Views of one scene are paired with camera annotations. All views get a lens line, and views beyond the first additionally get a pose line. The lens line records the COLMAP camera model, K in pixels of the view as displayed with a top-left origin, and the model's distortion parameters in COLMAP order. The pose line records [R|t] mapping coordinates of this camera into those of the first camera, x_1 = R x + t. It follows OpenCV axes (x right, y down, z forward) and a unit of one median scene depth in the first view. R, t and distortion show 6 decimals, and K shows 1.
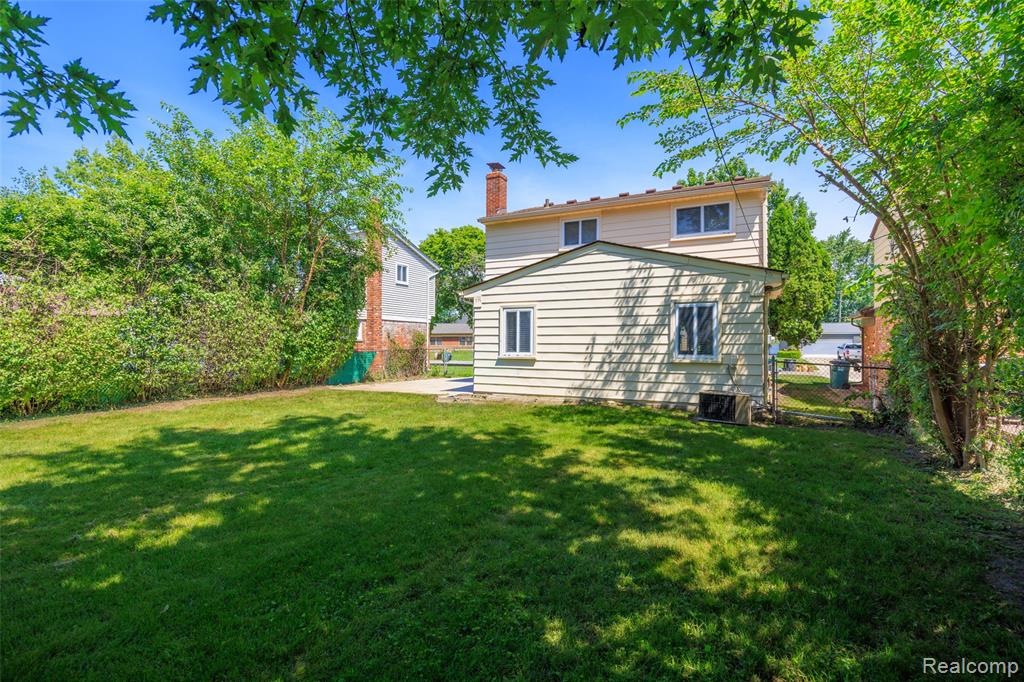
lens RADIAL K [[480.6, 0, 512.0], [0, 480.6, 341.0], [0, 0, 1]] dist [-0.009510, -0.000605]
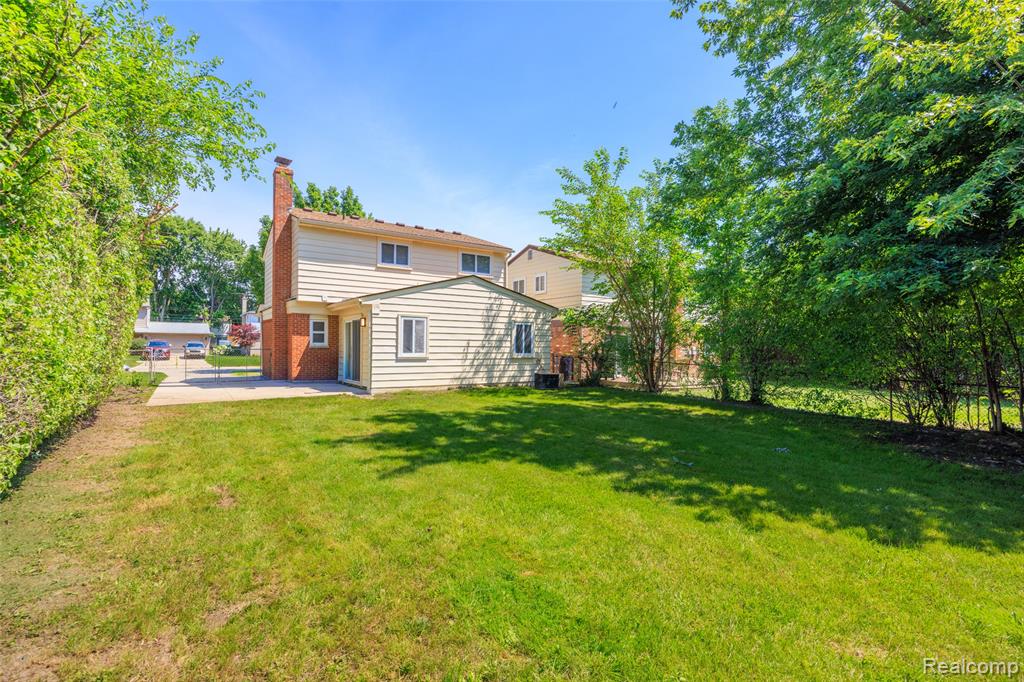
lens RADIAL K [[480.6, 0, 512.0], [0, 480.6, 341.0], [0, 0, 1]] dist [-0.009510, -0.000605]
pose [[0.480782, 0.010226, 0.876780, -1.064979], [-0.012855, 0.999907, -0.004613, -0.005555], [-0.876746, -0.009053, 0.480869, 0.206250]]
